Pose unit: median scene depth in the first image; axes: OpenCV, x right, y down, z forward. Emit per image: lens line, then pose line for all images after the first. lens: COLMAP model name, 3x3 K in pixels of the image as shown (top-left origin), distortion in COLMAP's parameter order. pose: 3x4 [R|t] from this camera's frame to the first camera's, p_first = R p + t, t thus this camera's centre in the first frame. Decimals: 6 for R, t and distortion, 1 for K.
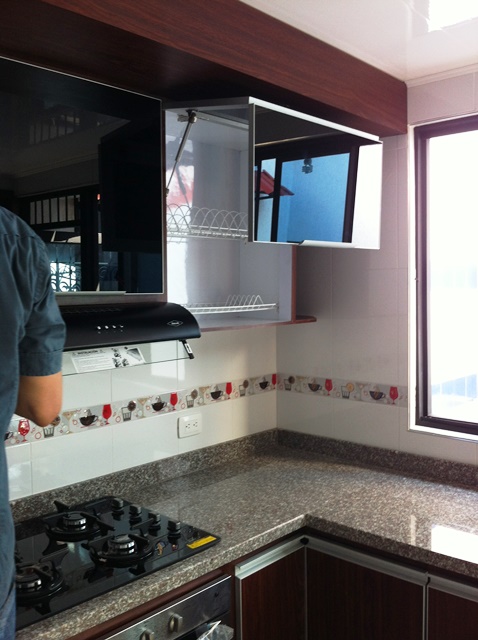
lens RADIAL K [[617.4, 0, 240.9], [0, 617.4, 309.6], [0, 0, 1]] dist [0.110054, -0.347337]
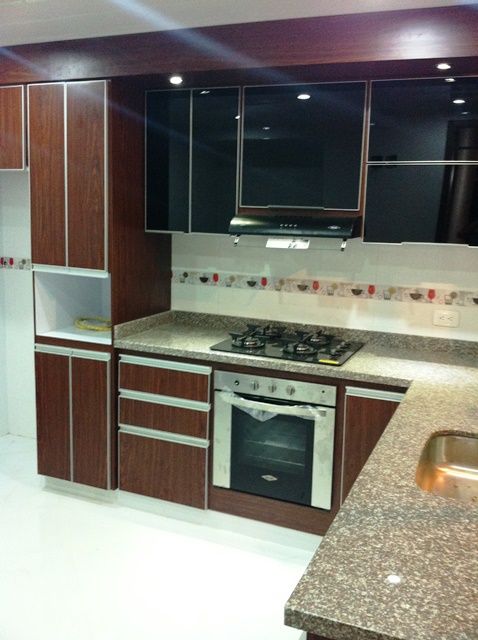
lens RADIAL K [[617.4, 0, 240.9], [0, 617.4, 309.6], [0, 0, 1]] dist [0.110054, -0.347337]
pose [[0.339187, 0.167896, -0.925615, 0.960926], [-0.076214, 0.985614, 0.150850, 0.007360], [0.937627, 0.019378, 0.347103, 0.156400]]
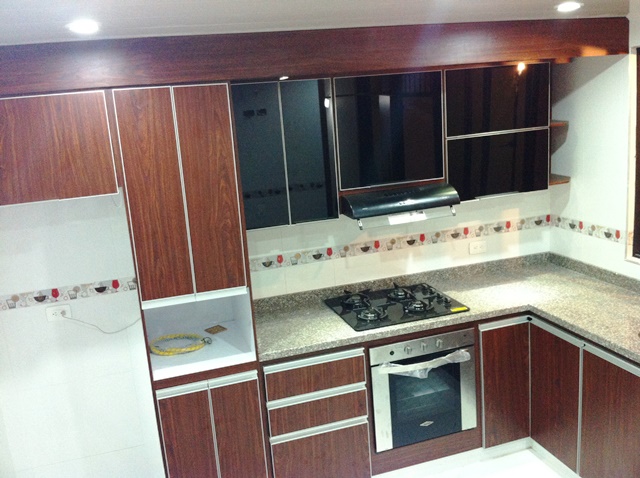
lens RADIAL K [[617.4, 0, 312.9], [0, 617.4, 230.6], [0, 0, 1]] dist [0.110054, -0.347337]
pose [[0.864698, 0.049525, -0.499844, 0.354174], [0.046345, 0.983016, 0.177573, -0.164324], [0.500149, -0.176712, 0.847717, -0.582918]]
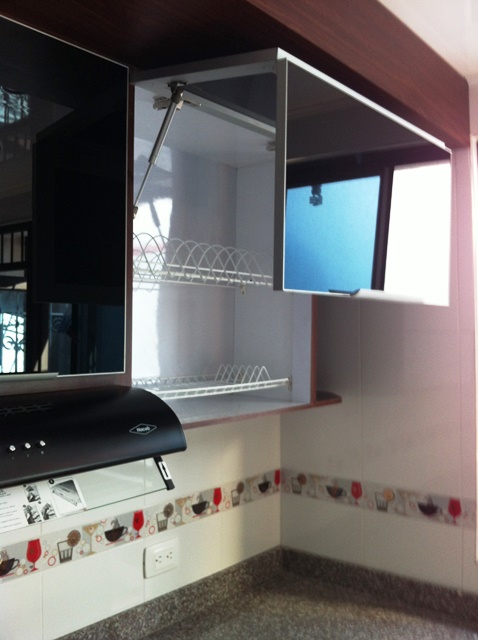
lens RADIAL K [[617.4, 0, 240.9], [0, 617.4, 309.6], [0, 0, 1]] dist [0.110054, -0.347337]
pose [[0.998688, 0.011207, 0.049967, -0.032650], [-0.007242, 0.996862, -0.078831, -0.031443], [-0.050694, 0.078366, 0.995635, 0.294150]]
